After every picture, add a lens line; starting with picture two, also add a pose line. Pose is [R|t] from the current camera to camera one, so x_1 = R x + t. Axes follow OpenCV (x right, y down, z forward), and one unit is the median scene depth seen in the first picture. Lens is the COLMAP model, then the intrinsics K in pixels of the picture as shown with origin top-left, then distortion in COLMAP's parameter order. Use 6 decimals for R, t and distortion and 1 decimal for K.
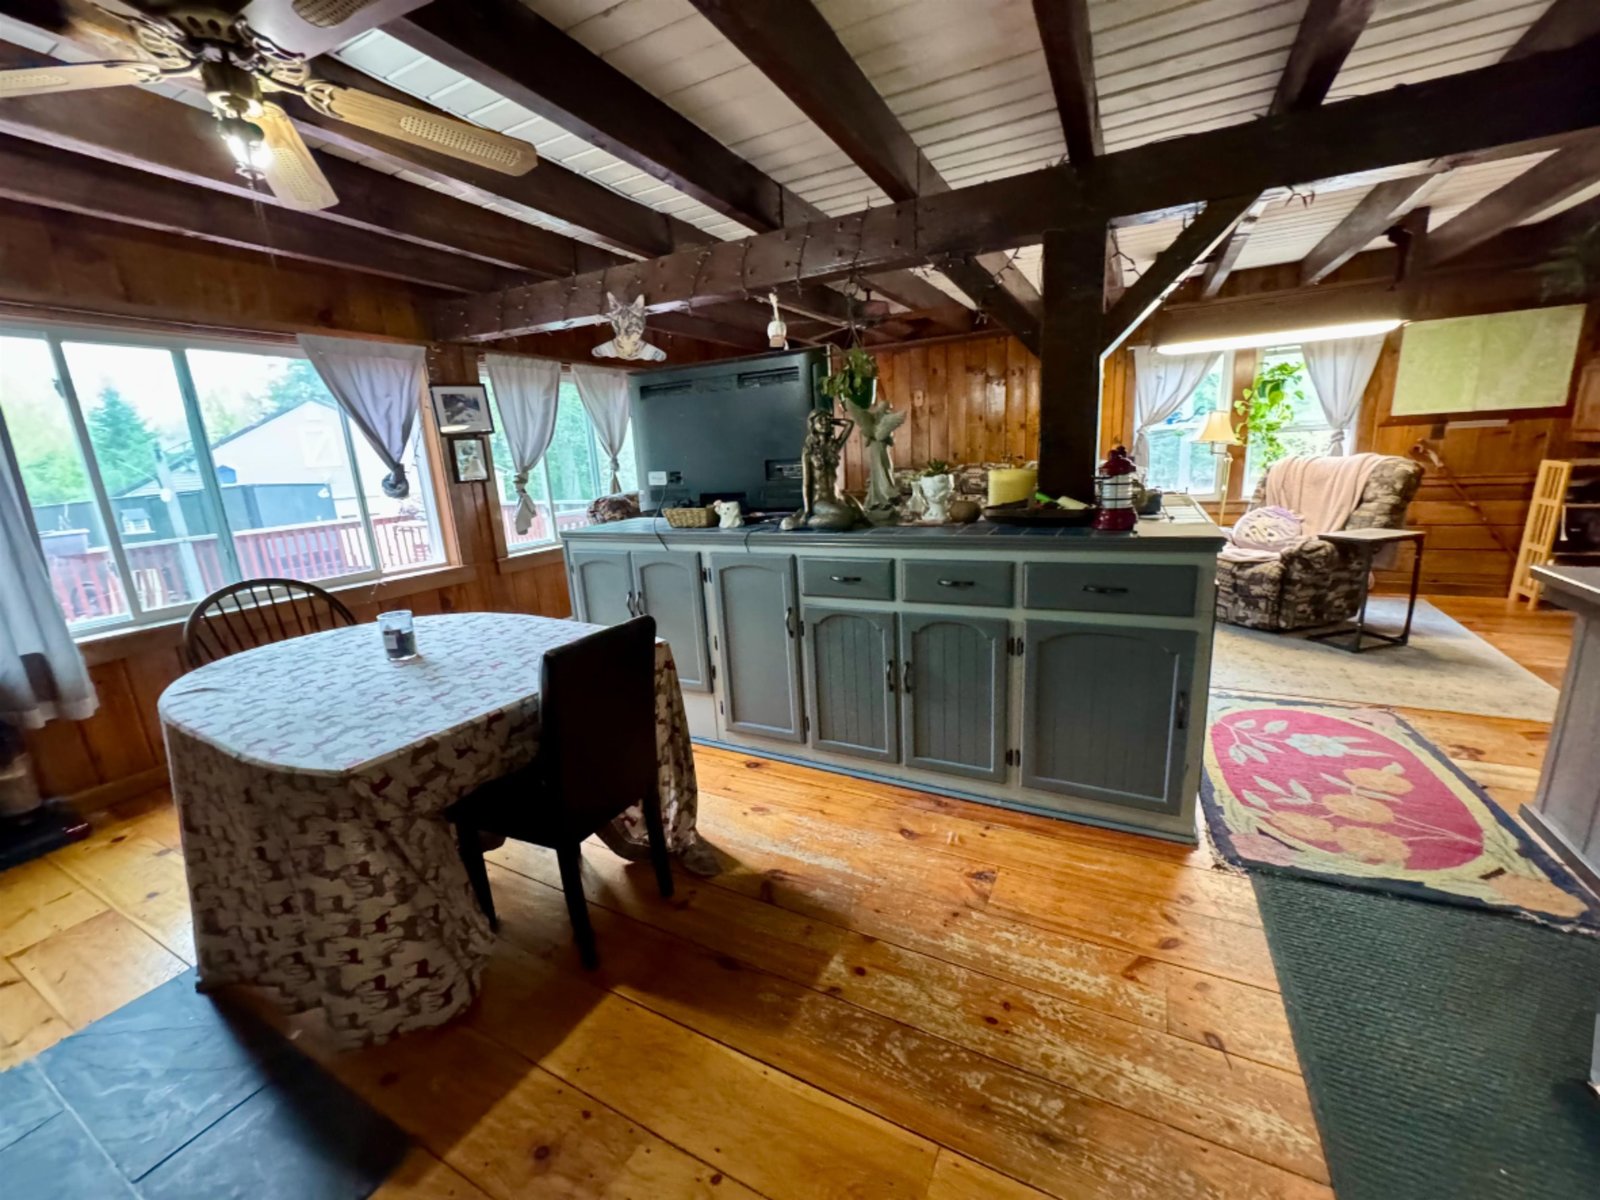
lens RADIAL K [[637.6, 0, 799.4], [0, 637.6, 597.6], [0, 0, 1]] dist [-0.005102, 0.000718]
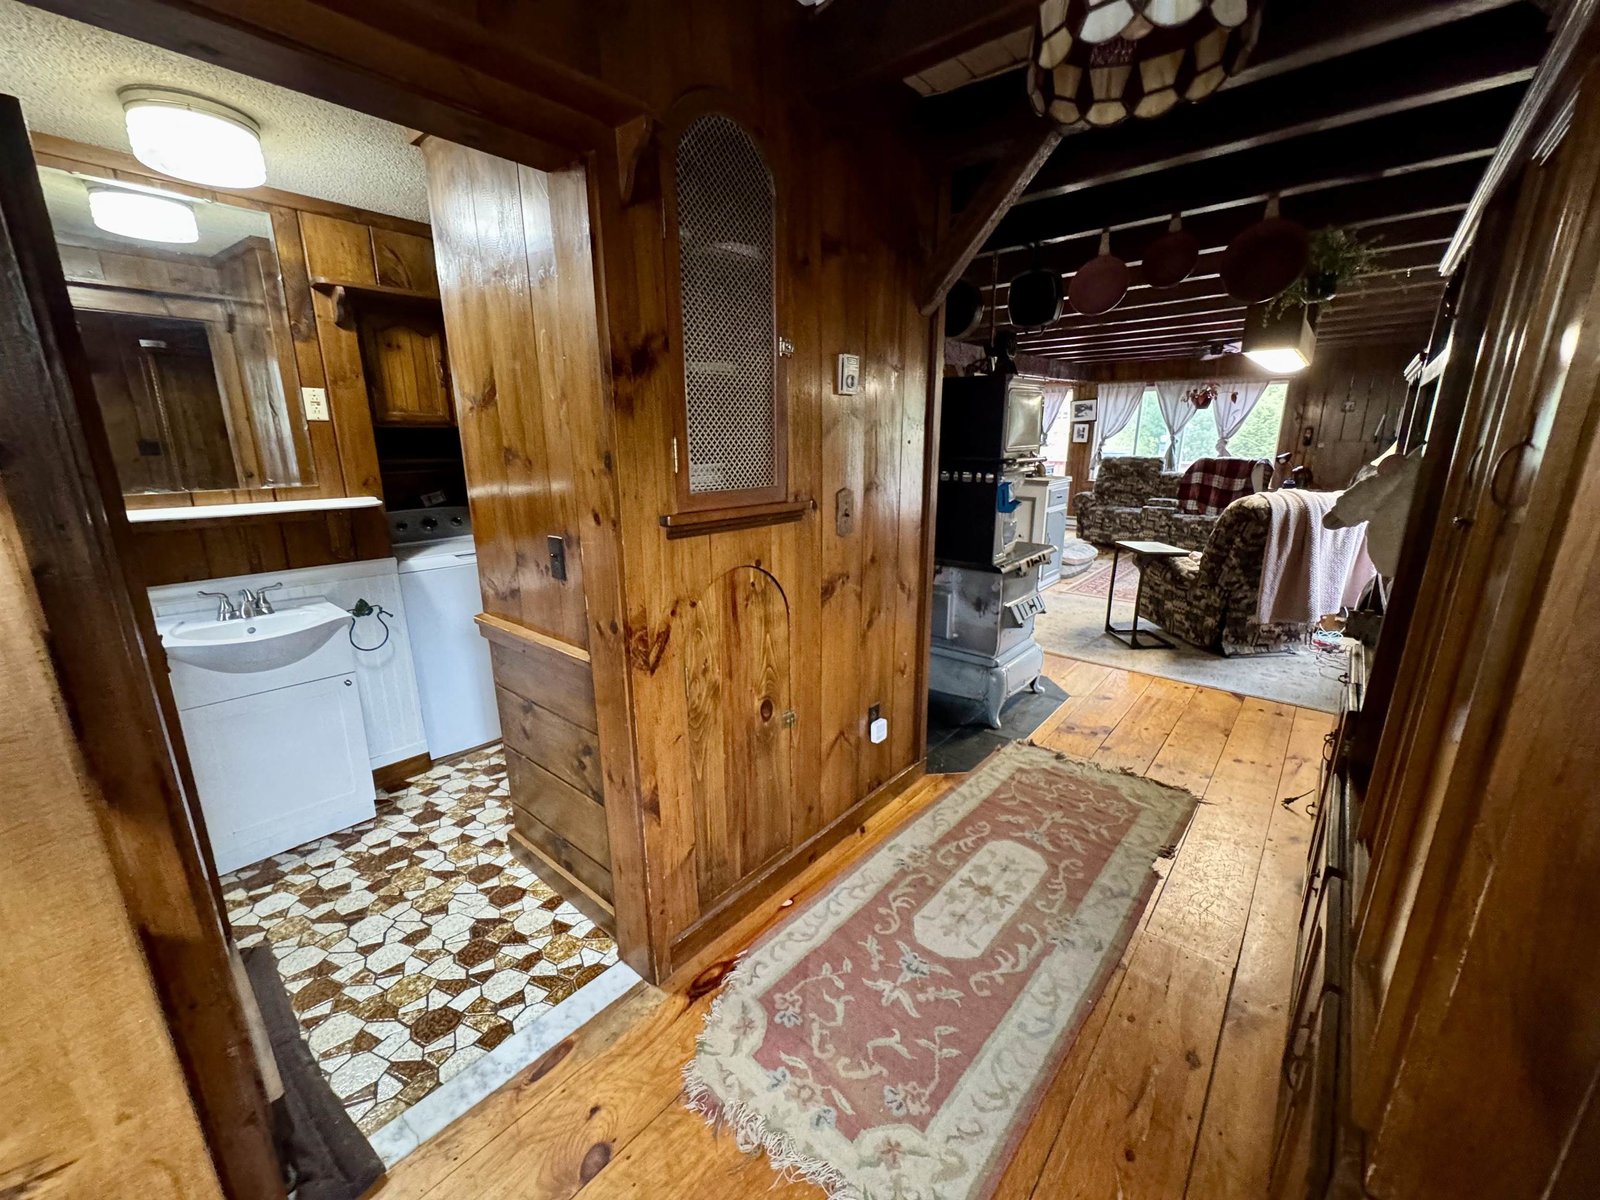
lens RADIAL K [[637.6, 0, 796.6], [0, 637.6, 601.7], [0, 0, 1]] dist [-0.005102, 0.000718]
pose [[-0.223461, 0.309622, -0.924229, 2.545281], [-0.200548, 0.913314, 0.354454, -0.344684], [0.953858, 0.264559, -0.141996, 0.662147]]
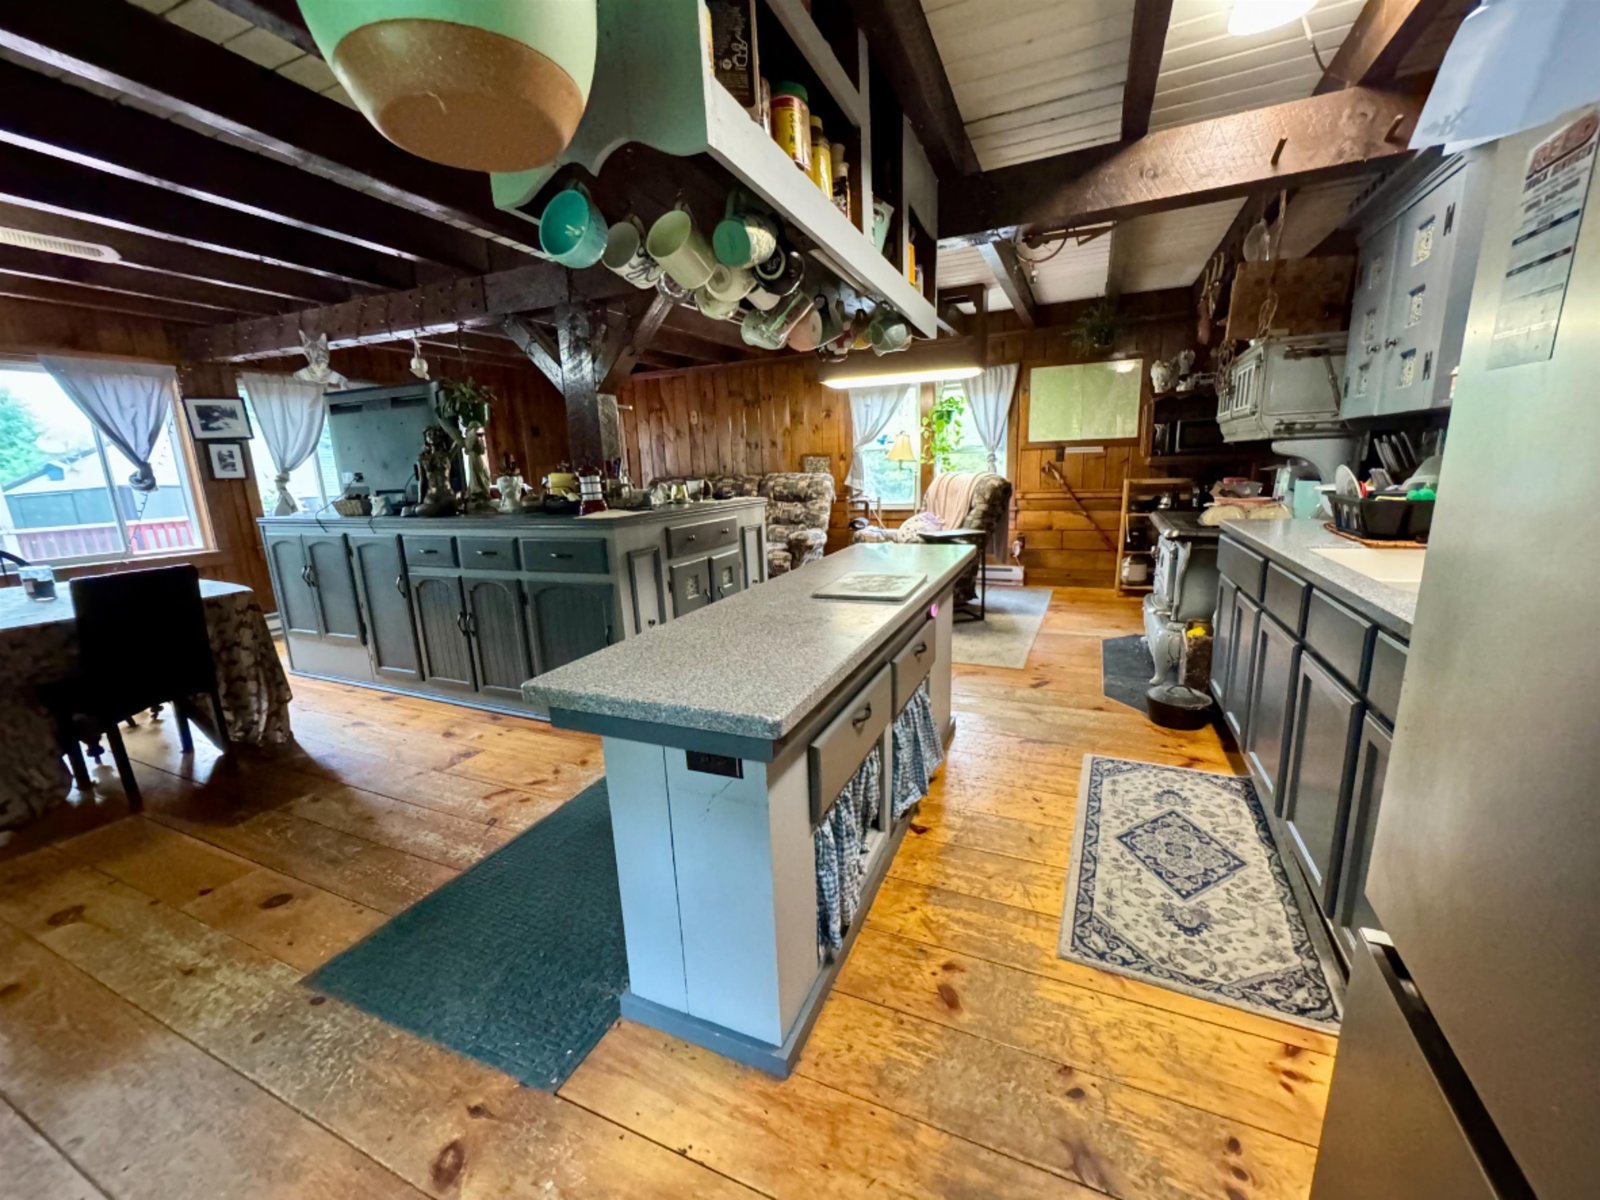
lens RADIAL K [[637.6, 0, 798.7], [0, 637.6, 599.9], [0, 0, 1]] dist [-0.005102, 0.000718]
pose [[0.997851, 0.007322, 0.065111, 0.596144], [-0.006097, 0.999801, -0.018994, 0.072117], [-0.065237, 0.018556, 0.997697, -0.305490]]
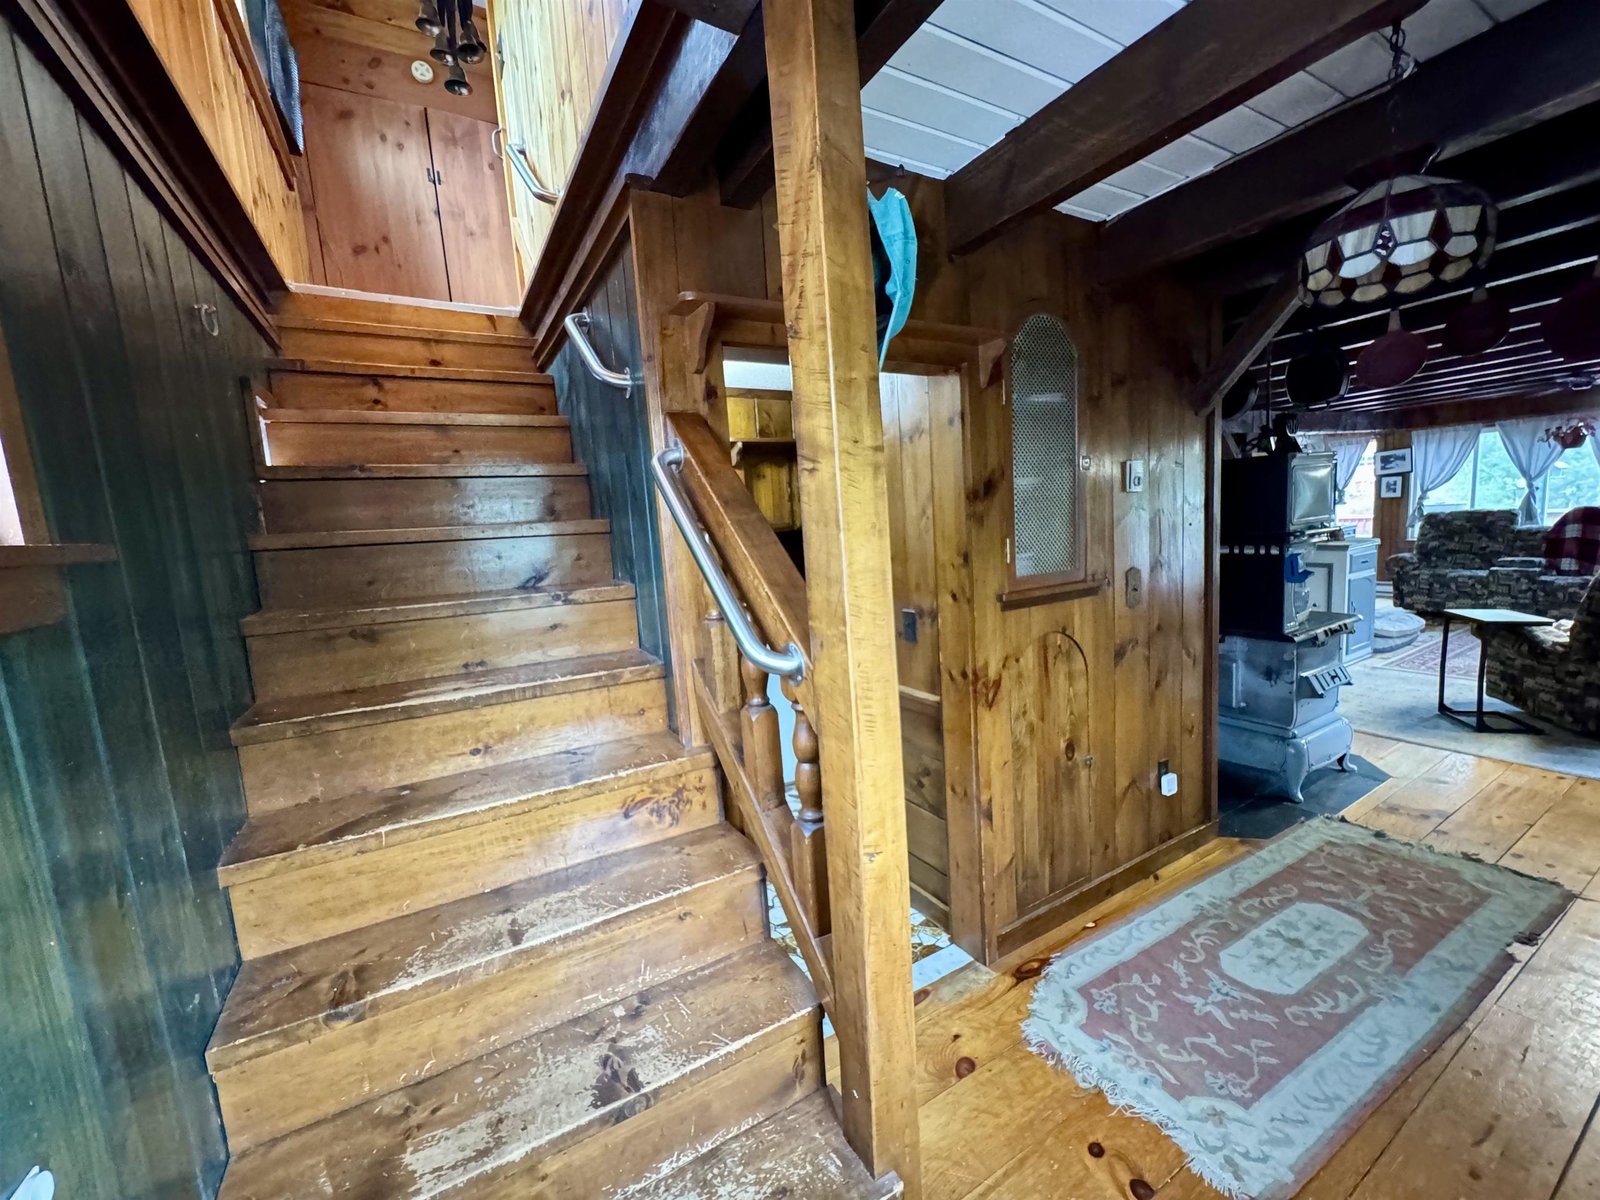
lens RADIAL K [[637.6, 0, 800.8], [0, 637.6, 602.4], [0, 0, 1]] dist [-0.005102, 0.000718]
pose [[-0.529107, 0.207447, -0.822807, 2.746836], [-0.089672, 0.950558, 0.297320, -0.381322], [0.843804, 0.231097, -0.484345, 0.631310]]
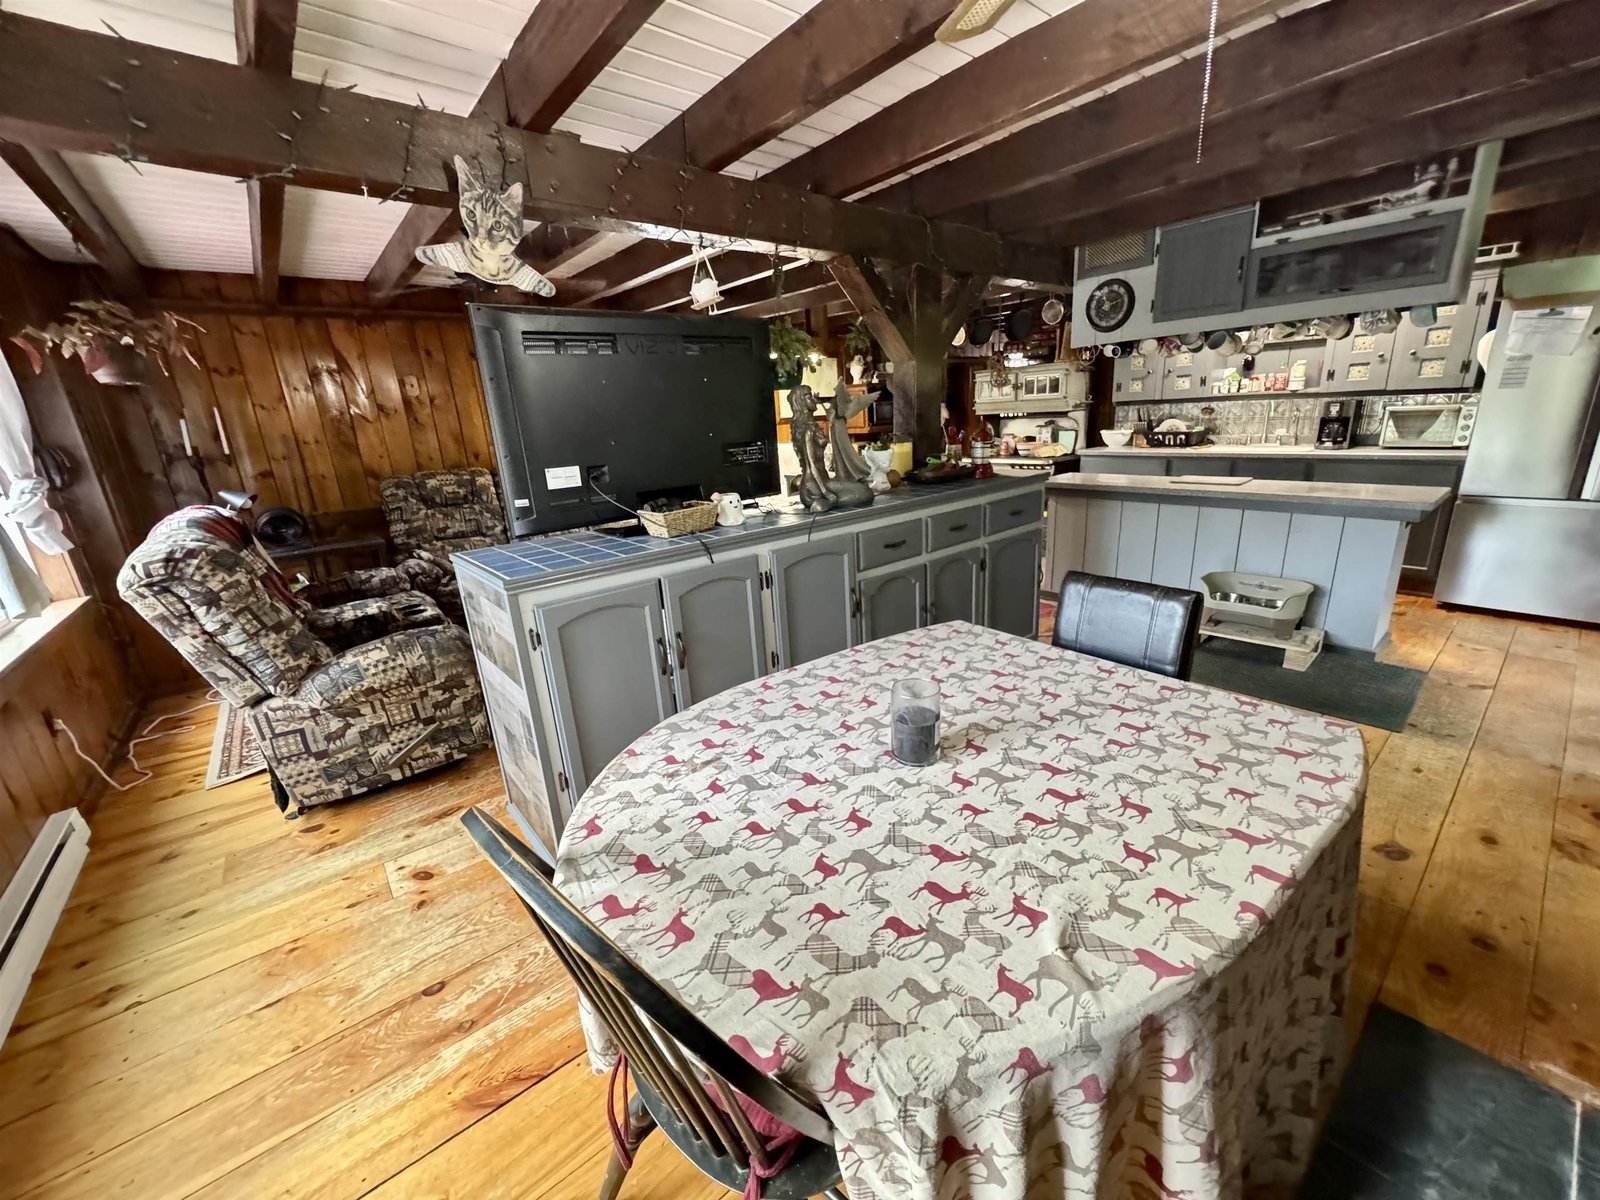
lens RADIAL K [[637.6, 0, 804.9], [0, 637.6, 599.6], [0, 0, 1]] dist [-0.005102, 0.000718]
pose [[0.390902, -0.232981, 0.890458, -0.757811], [0.245883, 0.958708, 0.142898, -0.102260], [-0.886982, 0.163090, 0.432047, 0.532346]]
